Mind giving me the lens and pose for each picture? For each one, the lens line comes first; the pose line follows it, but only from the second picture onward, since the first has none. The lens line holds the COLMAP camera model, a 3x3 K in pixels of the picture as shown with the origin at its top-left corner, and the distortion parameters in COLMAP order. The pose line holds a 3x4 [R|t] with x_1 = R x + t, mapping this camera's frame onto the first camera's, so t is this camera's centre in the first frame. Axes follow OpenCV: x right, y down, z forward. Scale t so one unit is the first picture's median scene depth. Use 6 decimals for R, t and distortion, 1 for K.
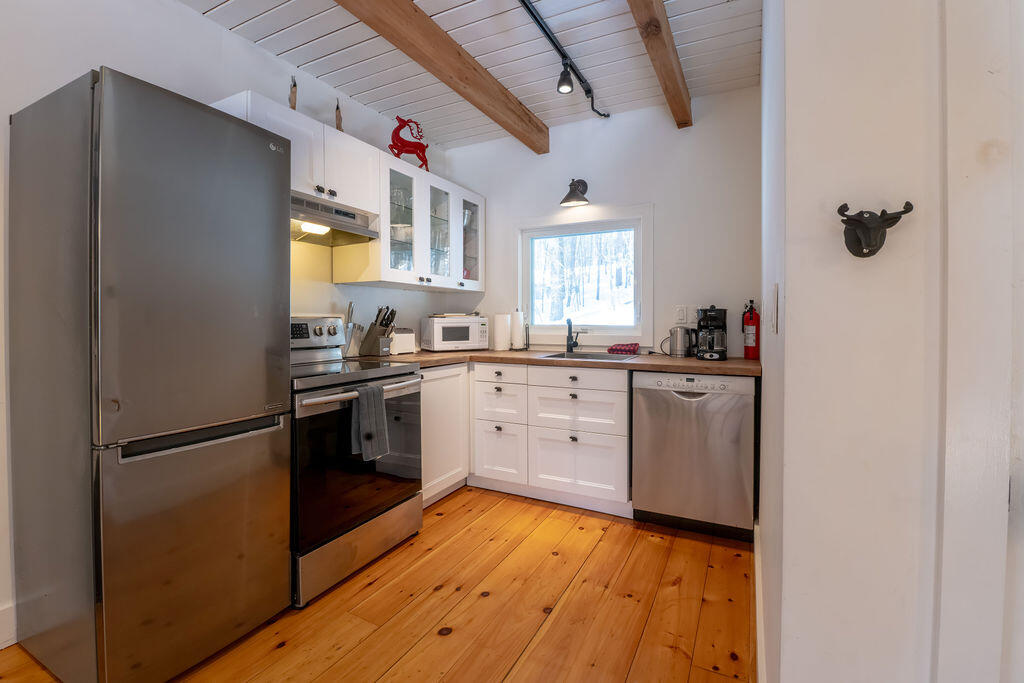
lens RADIAL K [[459.8, 0, 513.3], [0, 459.8, 328.1], [0, 0, 1]] dist [0.000730, -0.000083]
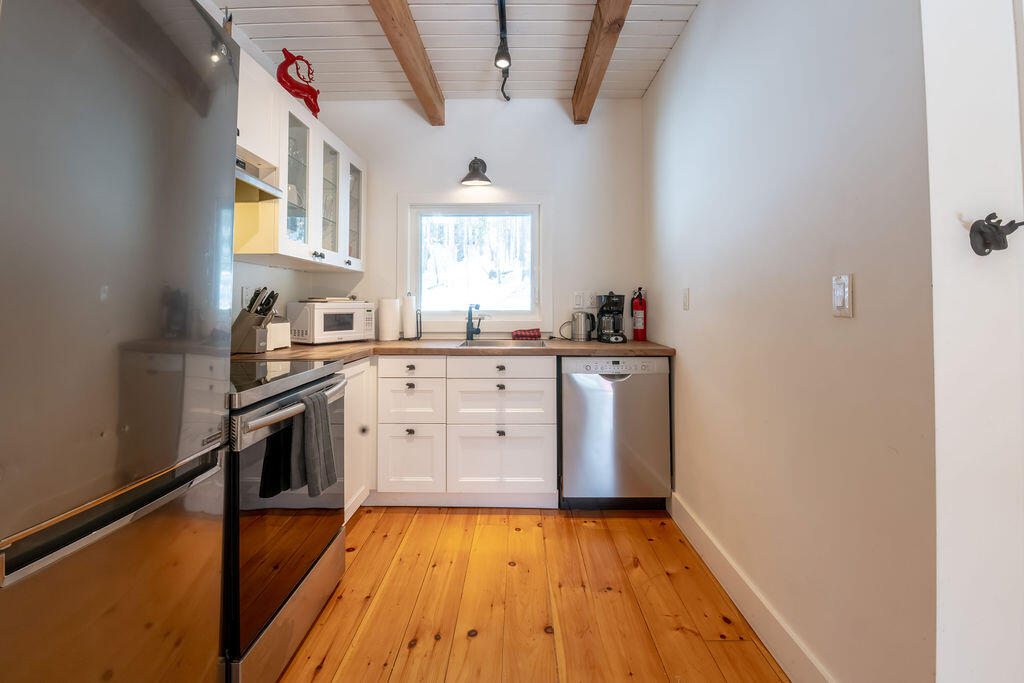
lens RADIAL K [[470.9, 0, 511.0], [0, 470.9, 292.2], [0, 0, 1]] dist [-0.000281, -0.000148]
pose [[0.894362, 0.012501, 0.447169, -0.263230], [0.007753, 0.999026, -0.043433, -0.002254], [-0.447277, 0.042312, 0.893394, 0.120126]]
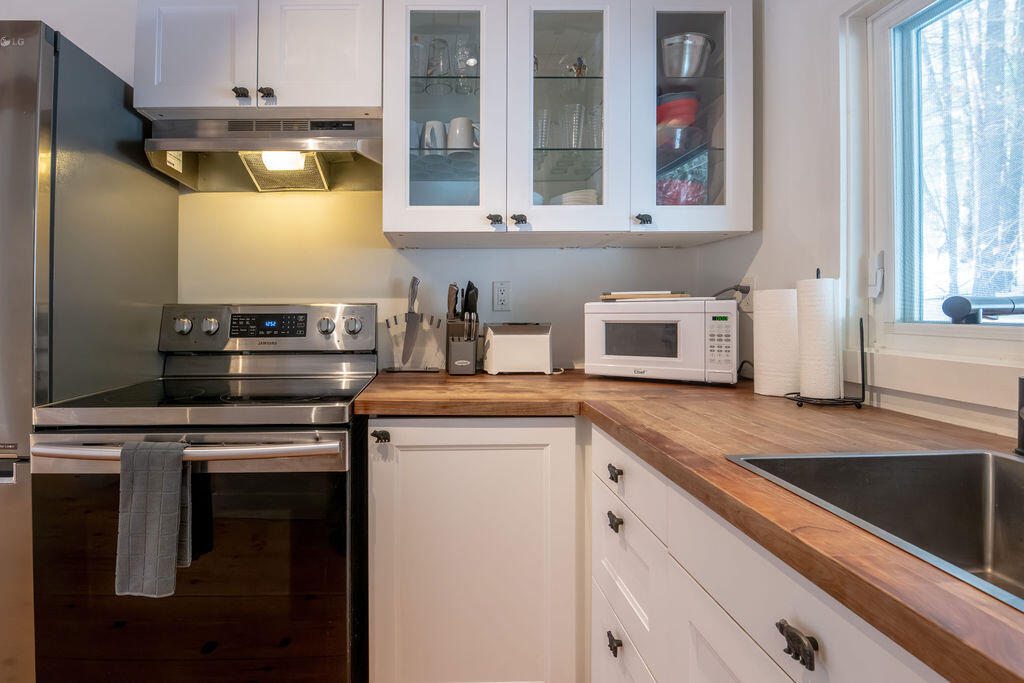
lens RADIAL K [[474.0, 0, 443.8], [0, 474.0, 308.1], [0, 0, 1]] dist [-0.001380, -0.000279]
pose [[0.473882, -0.005664, -0.880570, 0.198445], [-0.011068, 0.999862, -0.012387, -0.009948], [0.880519, 0.015616, 0.473754, 0.734214]]
